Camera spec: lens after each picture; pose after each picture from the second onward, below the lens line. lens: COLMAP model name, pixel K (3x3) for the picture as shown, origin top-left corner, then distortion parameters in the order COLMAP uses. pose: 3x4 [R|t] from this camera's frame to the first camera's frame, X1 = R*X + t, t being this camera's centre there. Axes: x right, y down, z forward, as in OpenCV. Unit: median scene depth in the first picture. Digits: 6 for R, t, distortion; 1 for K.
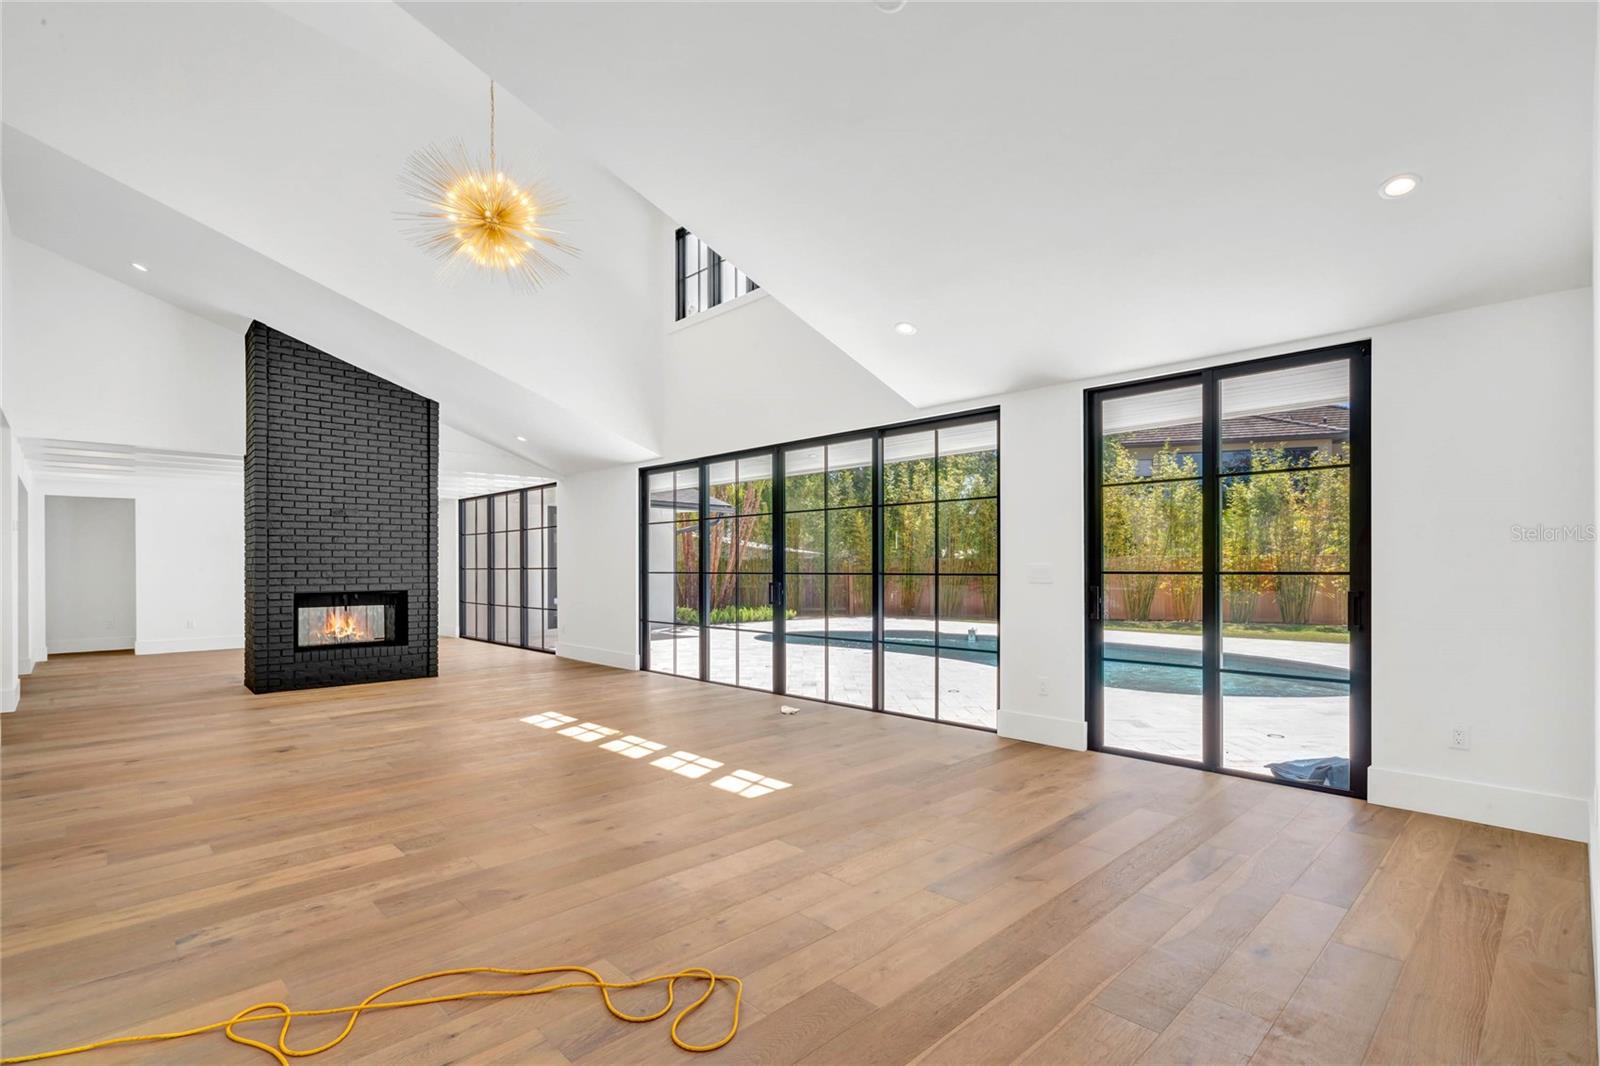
lens RADIAL K [[749.7, 0, 798.0], [0, 749.7, 565.8], [0, 0, 1]] dist [0.001478, 0.000324]
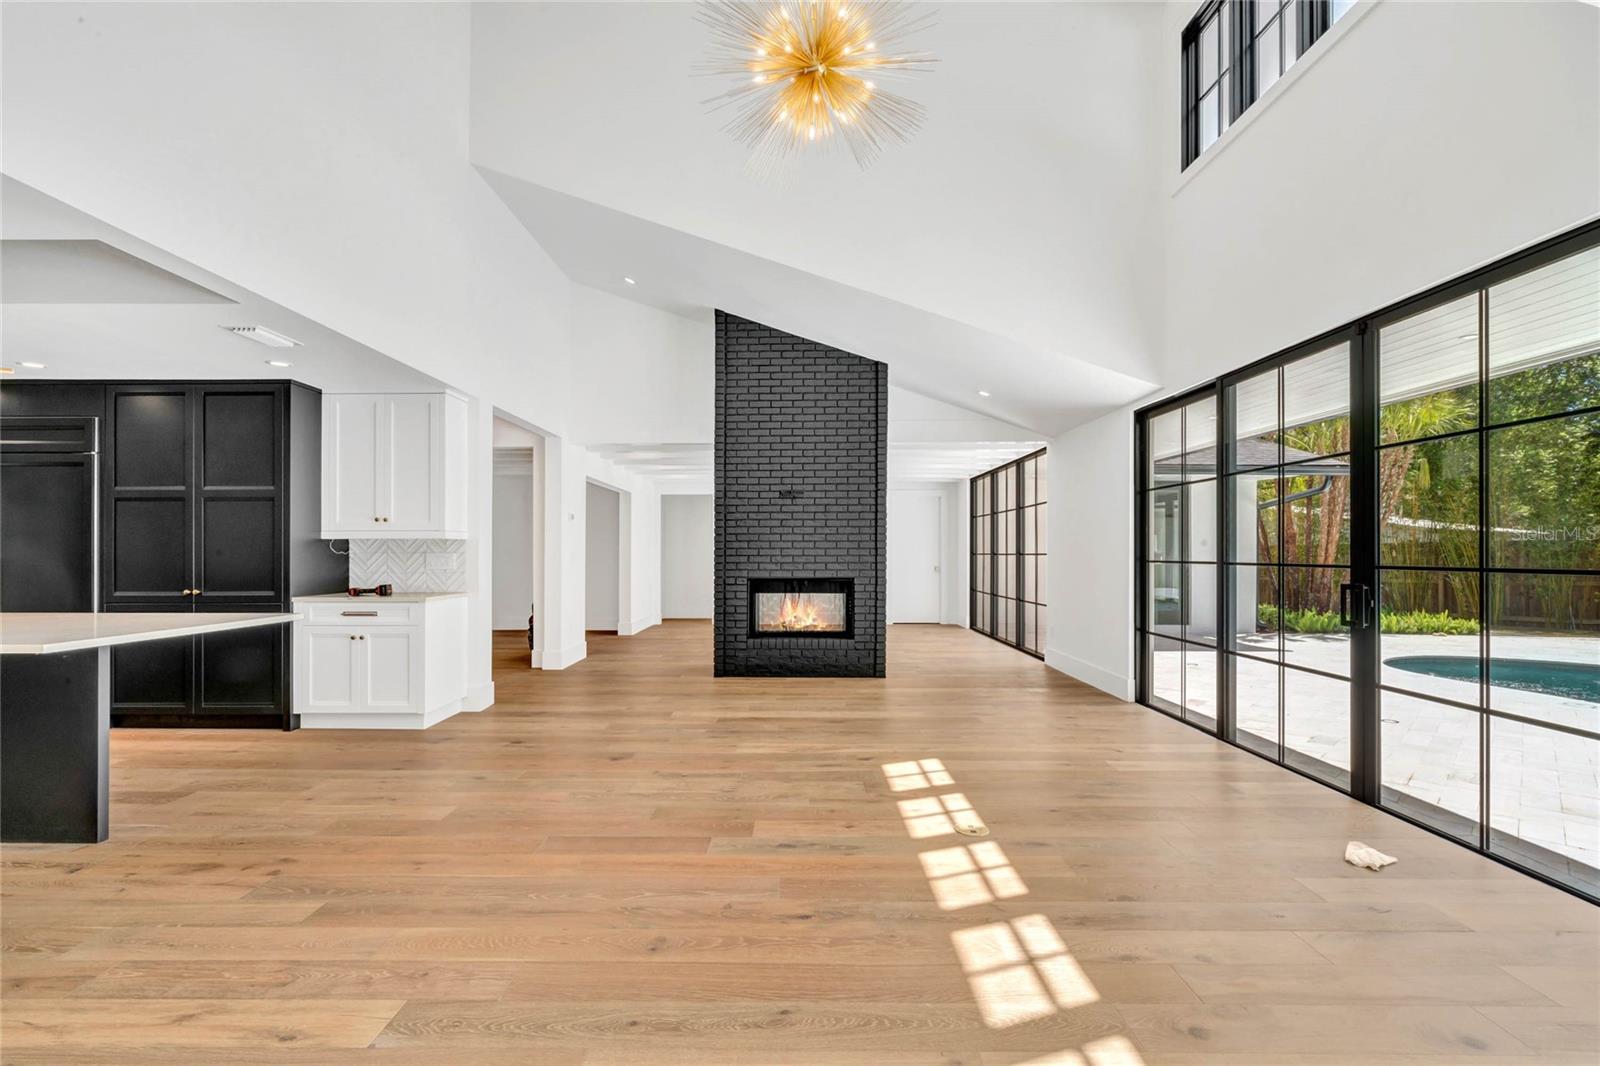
lens RADIAL K [[734.8, 0, 796.6], [0, 734.8, 547.7], [0, 0, 1]] dist [-0.003451, 0.000028]
pose [[0.712746, -0.000354, -0.701422, 0.047292], [-0.002240, 0.999994, -0.002782, -0.000733], [0.701418, 0.003554, 0.712741, 0.333776]]
